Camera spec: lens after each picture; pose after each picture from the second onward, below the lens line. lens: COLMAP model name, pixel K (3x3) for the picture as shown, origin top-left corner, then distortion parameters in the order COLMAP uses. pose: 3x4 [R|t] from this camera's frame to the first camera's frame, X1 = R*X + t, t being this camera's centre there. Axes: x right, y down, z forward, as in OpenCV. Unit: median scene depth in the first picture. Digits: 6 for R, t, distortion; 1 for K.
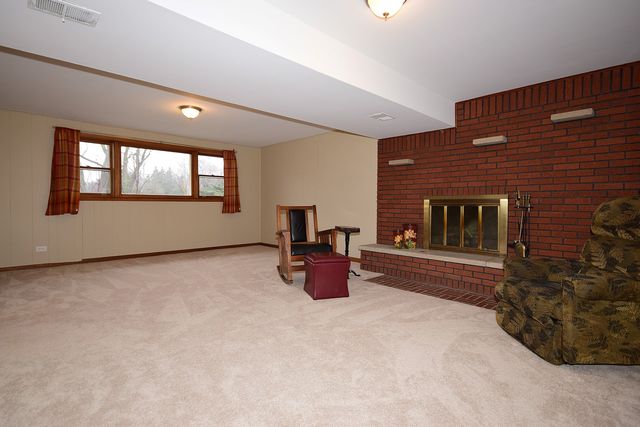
lens RADIAL K [[325.0, 0, 325.3], [0, 325.0, 213.6], [0, 0, 1]] dist [0.010898, -0.001683]
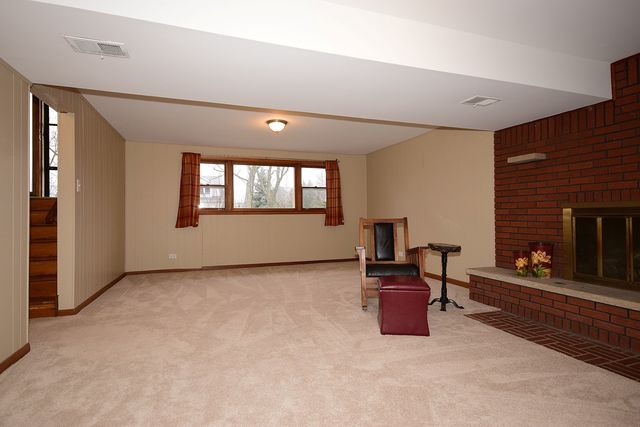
lens RADIAL K [[342.0, 0, 315.7], [0, 342.0, 211.6], [0, 0, 1]] dist [0.019838, -0.003714]
pose [[0.907643, -0.014646, -0.419488, 0.136582], [-0.001465, 0.999274, -0.038058, -0.007279], [0.419741, 0.035158, 0.906963, 0.103787]]
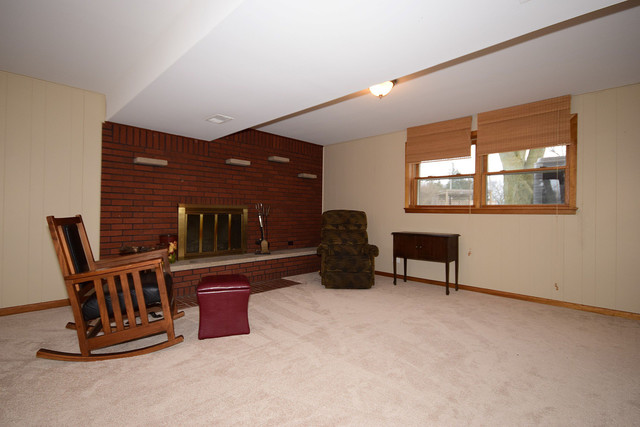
lens RADIAL K [[301.9, 0, 325.4], [0, 301.9, 211.7], [0, 0, 1]] dist [0.005693, -0.000203]
pose [[-0.024850, -0.000715, 0.999691, -0.597220], [0.018656, 0.999825, 0.001179, -0.025073], [-0.999517, 0.018680, -0.024833, 0.626124]]
